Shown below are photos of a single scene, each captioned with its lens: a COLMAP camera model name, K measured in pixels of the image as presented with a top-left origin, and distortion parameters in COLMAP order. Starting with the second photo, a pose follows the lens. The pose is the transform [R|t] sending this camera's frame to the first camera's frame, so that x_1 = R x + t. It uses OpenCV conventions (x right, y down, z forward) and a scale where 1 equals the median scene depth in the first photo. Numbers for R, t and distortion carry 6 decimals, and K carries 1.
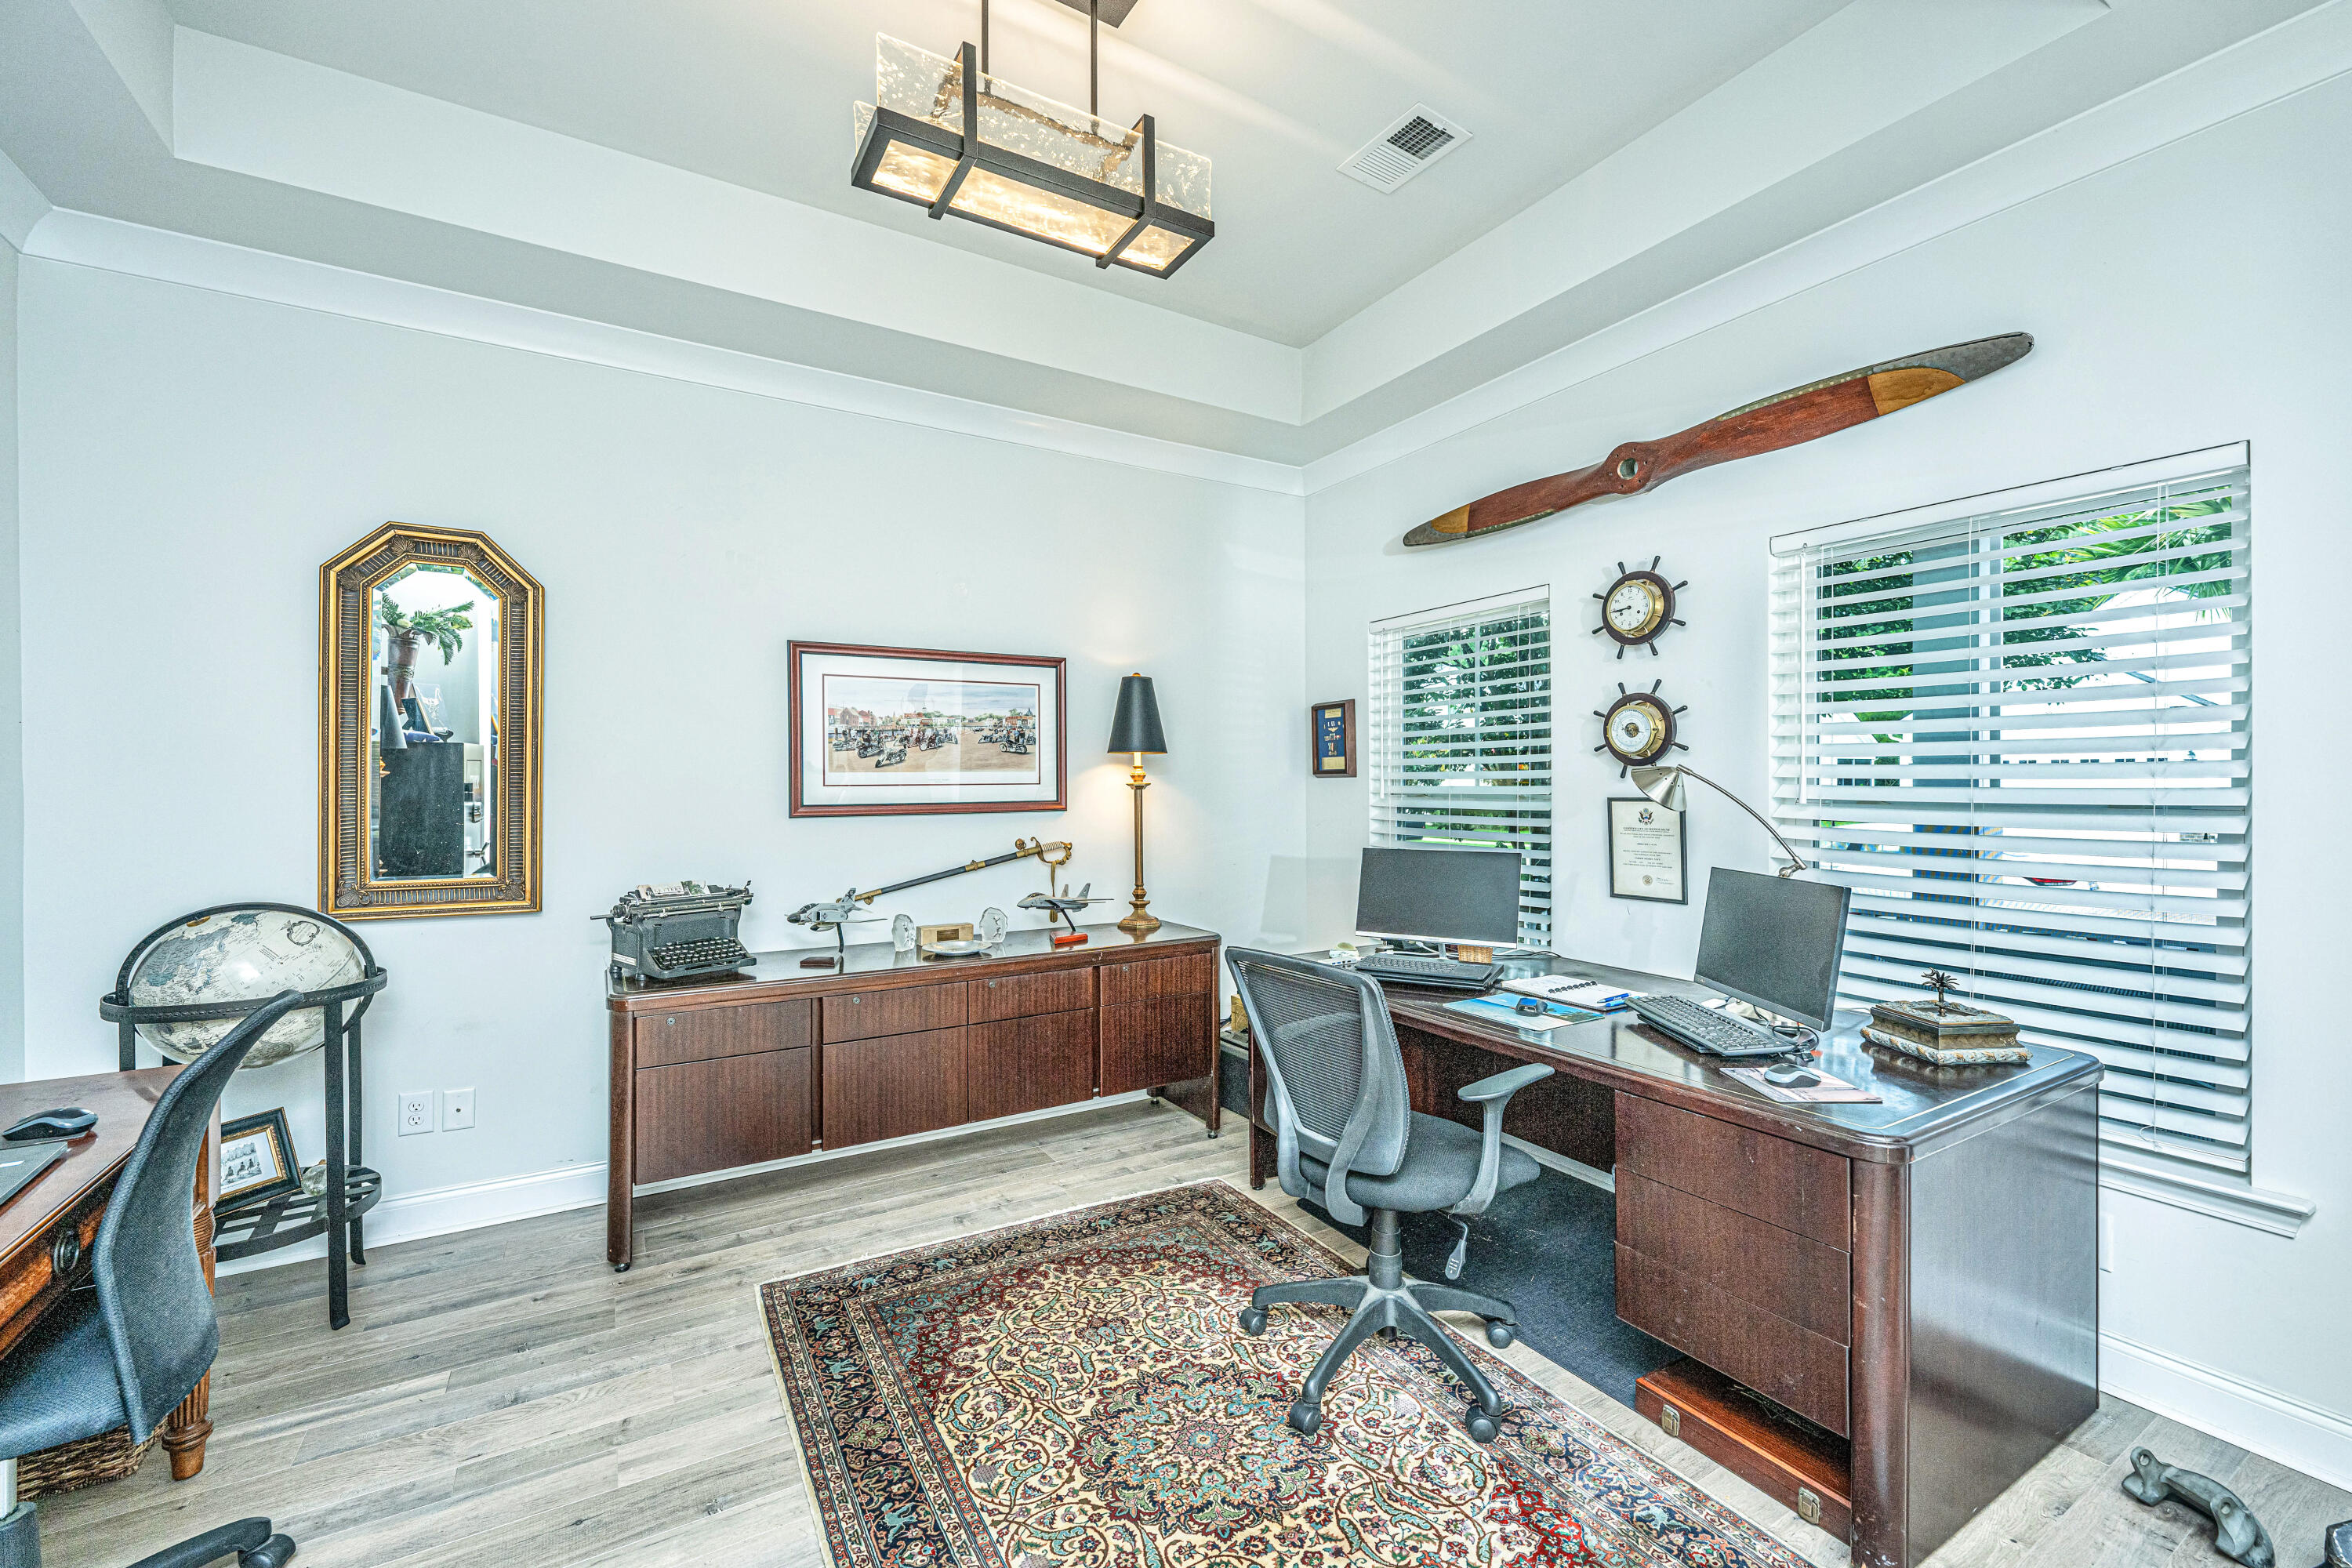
lens RADIAL K [[967.2, 0, 1168.8], [0, 967.2, 787.8], [0, 0, 1]] dist [-0.000510, -0.000419]
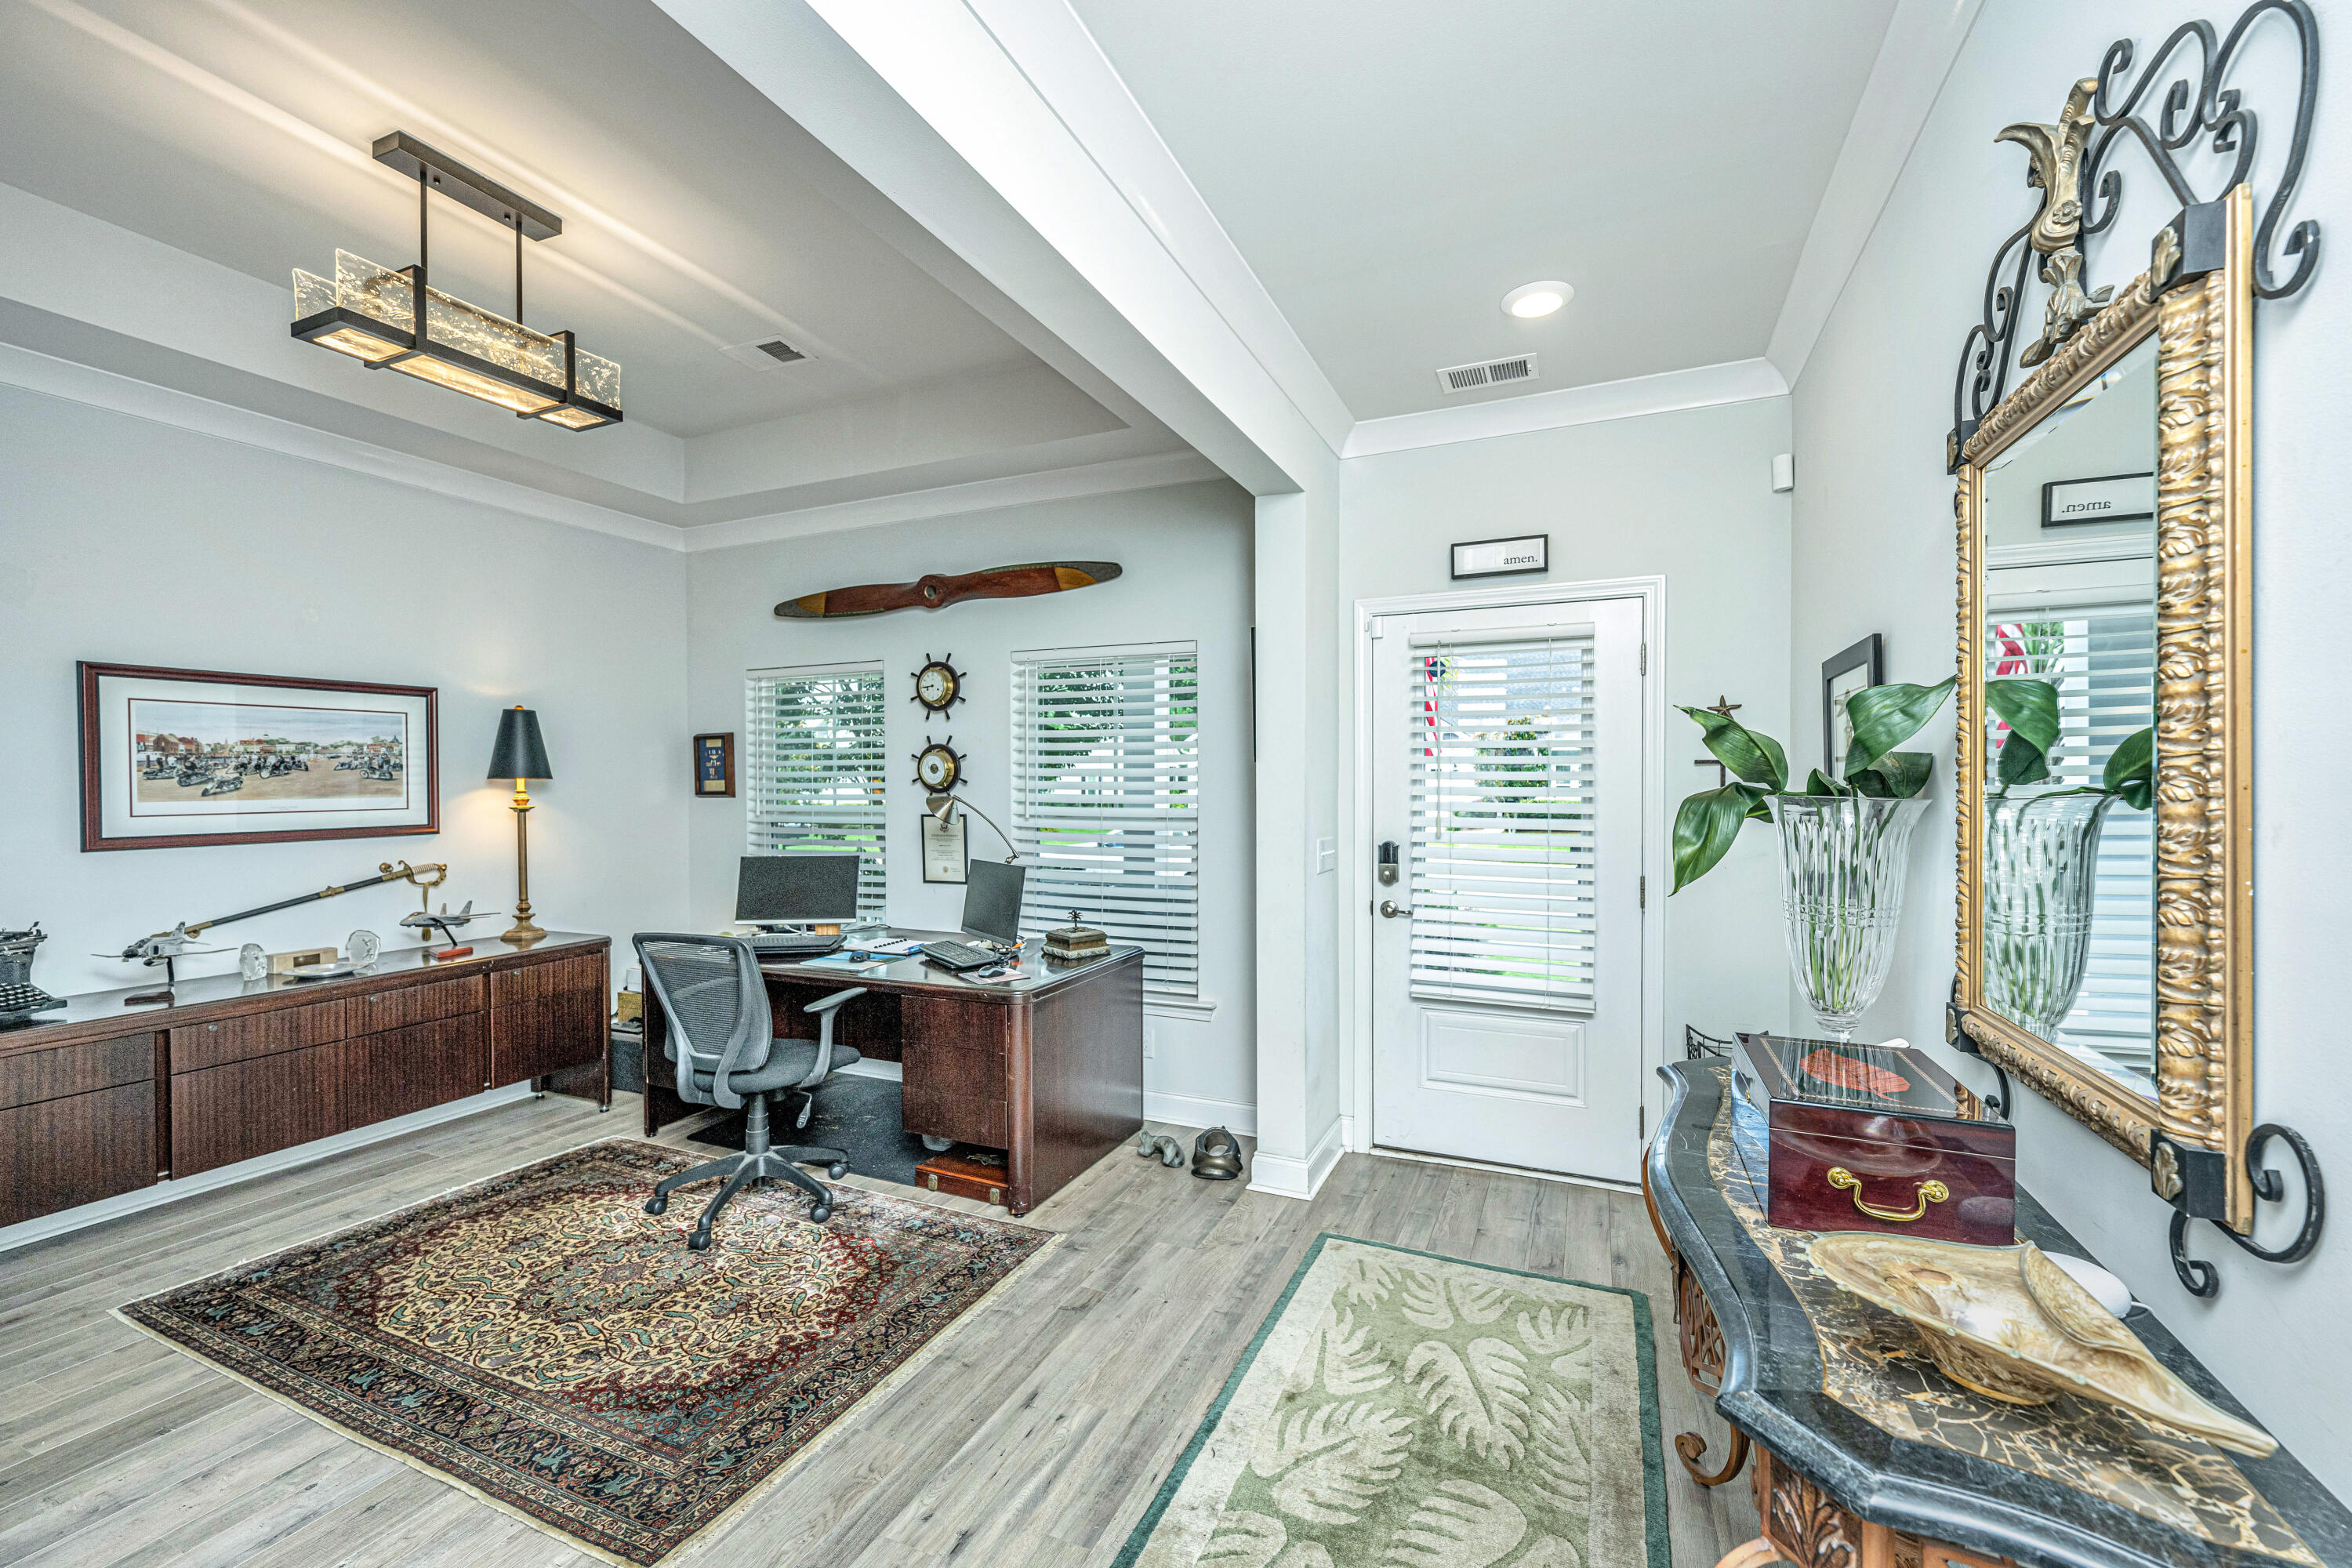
lens RADIAL K [[967.2, 0, 1157.9], [0, 967.2, 786.6], [0, 0, 1]] dist [-0.000510, -0.000419]
pose [[0.824047, -0.003888, 0.566508, -0.087065], [0.006183, 0.999979, -0.002131, -0.030635], [-0.566488, 0.005259, 0.824053, -0.463010]]
